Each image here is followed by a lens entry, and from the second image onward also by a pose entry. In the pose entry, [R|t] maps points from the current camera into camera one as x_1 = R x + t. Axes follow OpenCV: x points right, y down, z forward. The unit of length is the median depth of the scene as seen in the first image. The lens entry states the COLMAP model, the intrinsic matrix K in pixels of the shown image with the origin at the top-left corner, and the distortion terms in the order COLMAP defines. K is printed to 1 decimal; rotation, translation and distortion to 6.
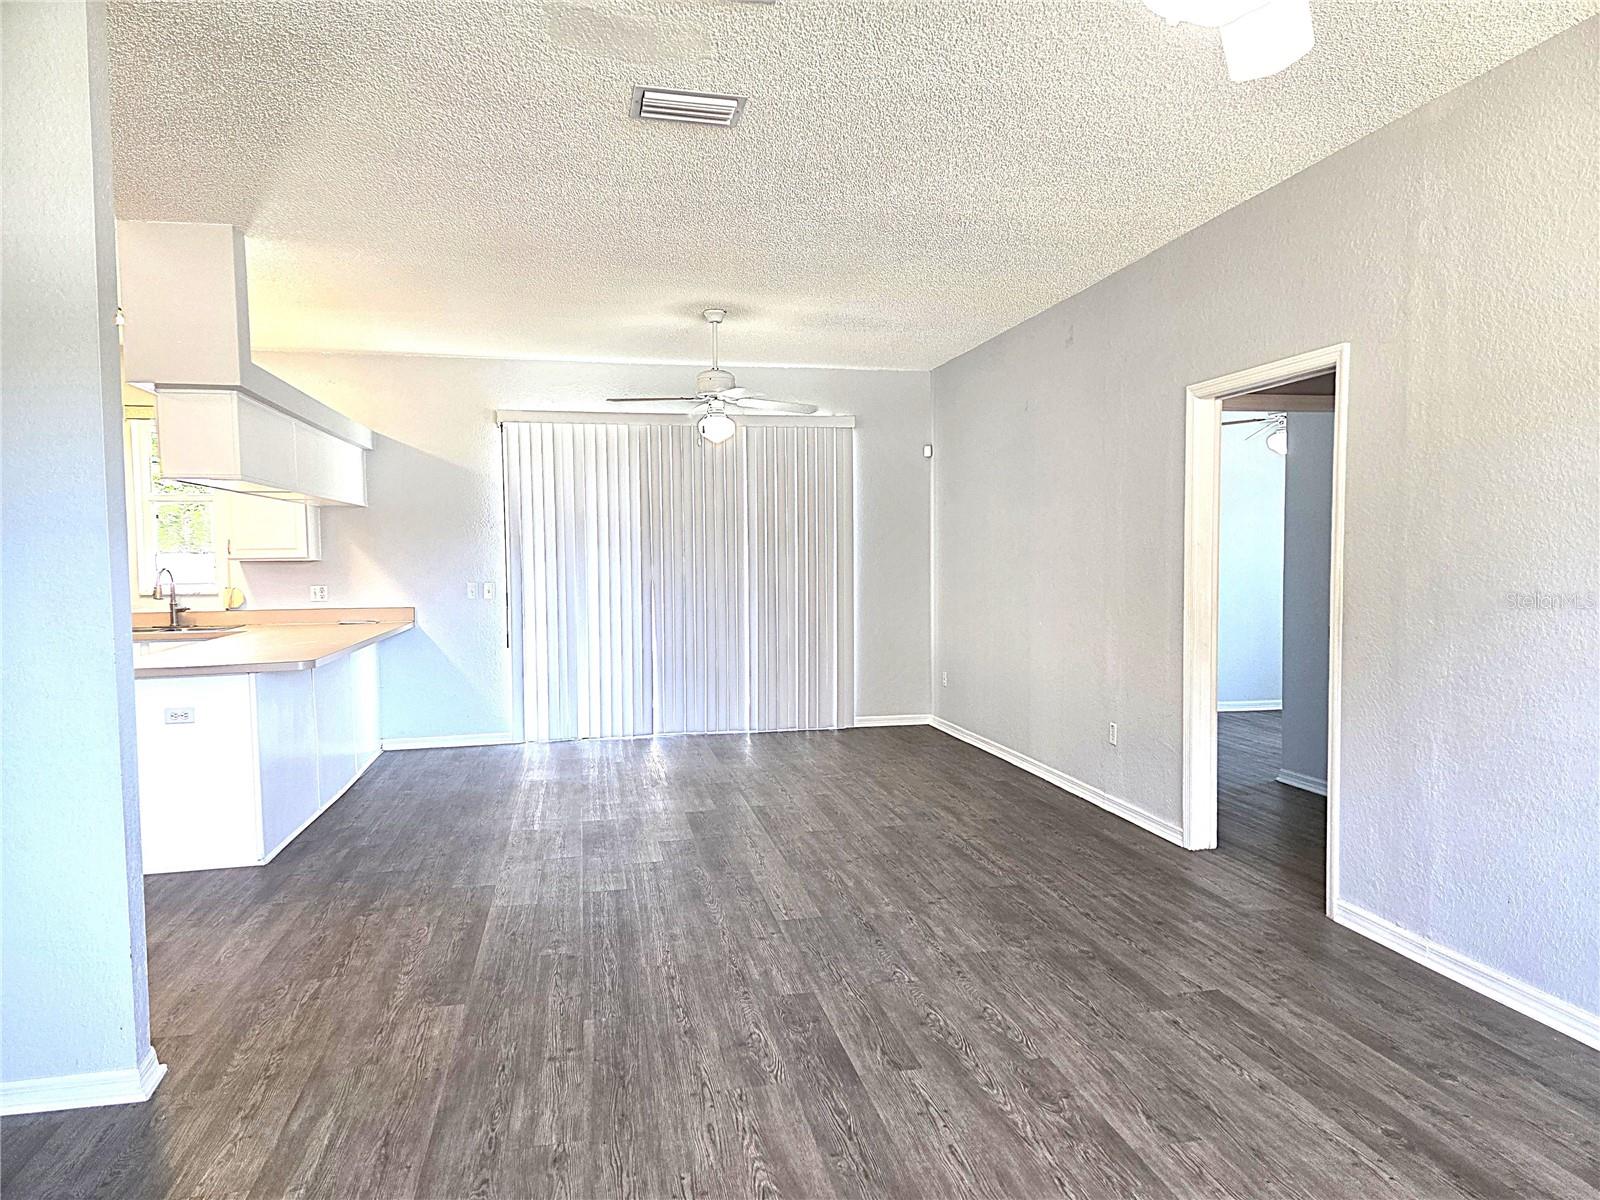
lens RADIAL K [[1069.2, 0, 802.5], [0, 1069.2, 602.4], [0, 0, 1]] dist [0.073517, -0.058584]
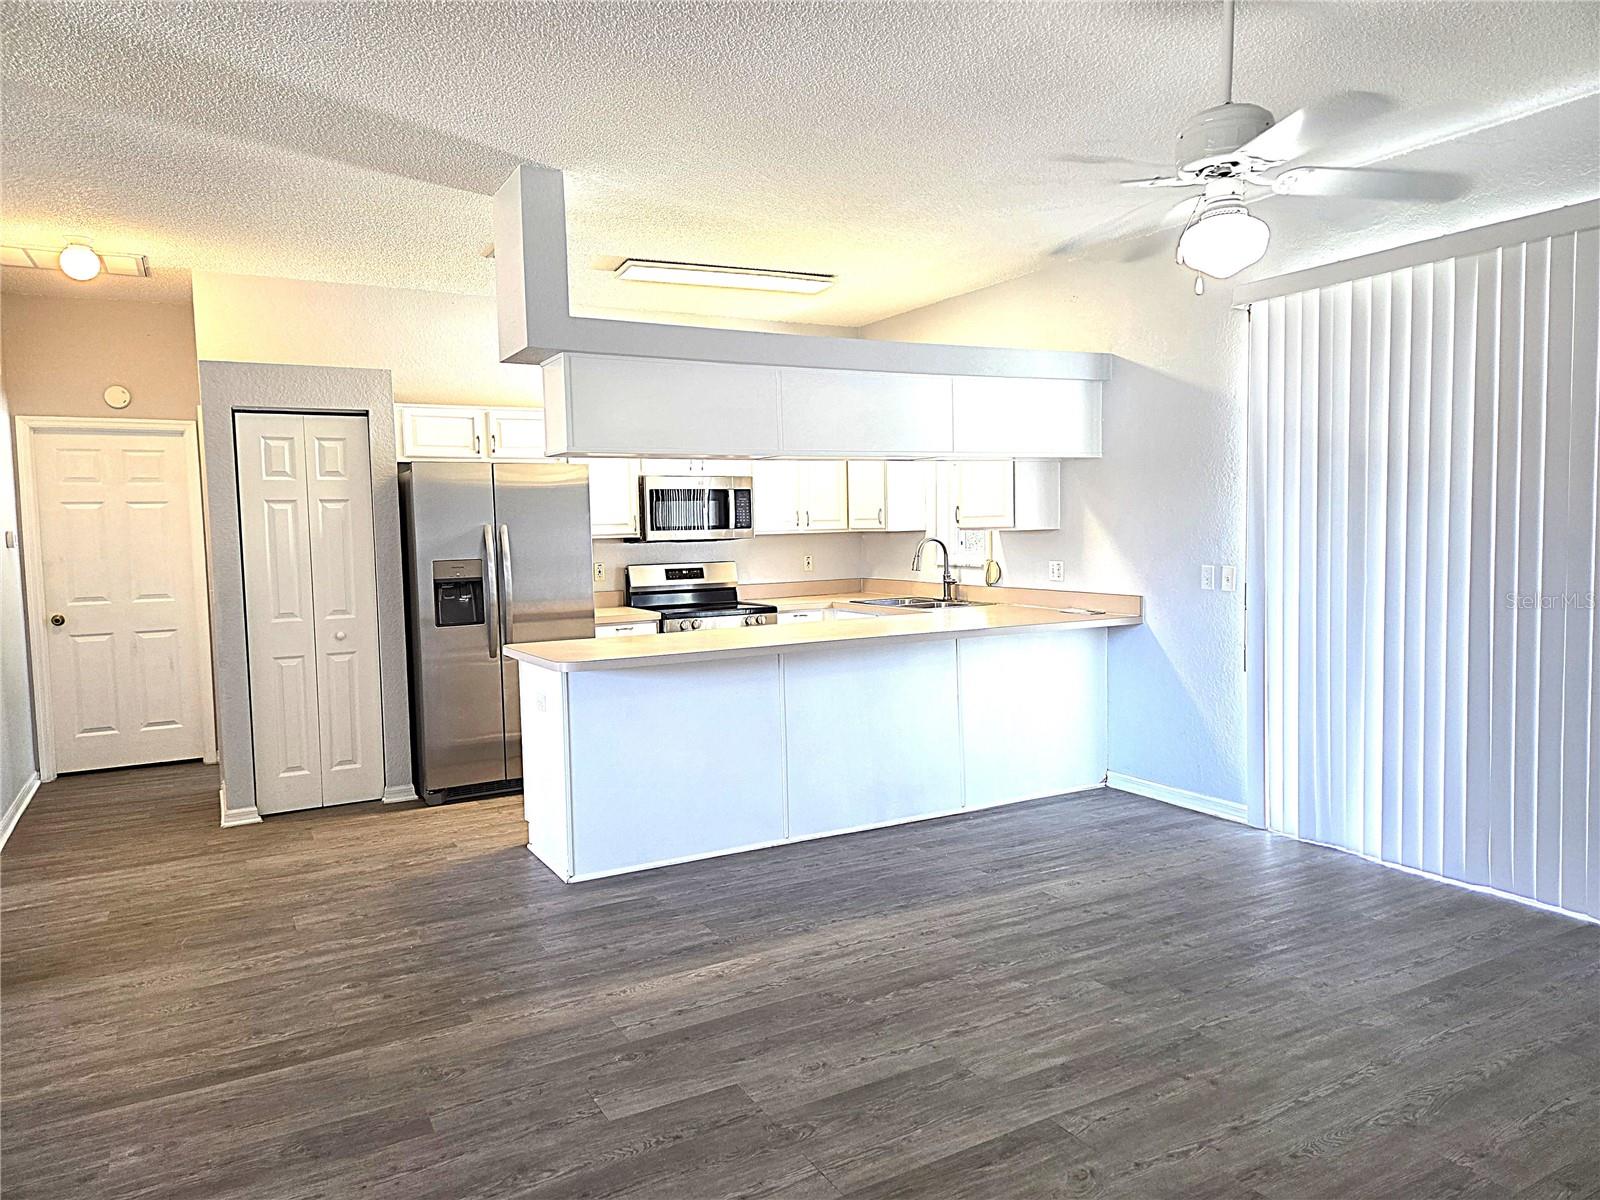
lens RADIAL K [[1069.2, 0, 800.7], [0, 1069.2, 600.4], [0, 0, 1]] dist [0.073517, -0.058584]
pose [[0.297696, 0.074153, -0.951776, 0.300601], [-0.025891, 0.997239, 0.069597, -0.044324], [0.954309, 0.003924, 0.298794, 0.707124]]
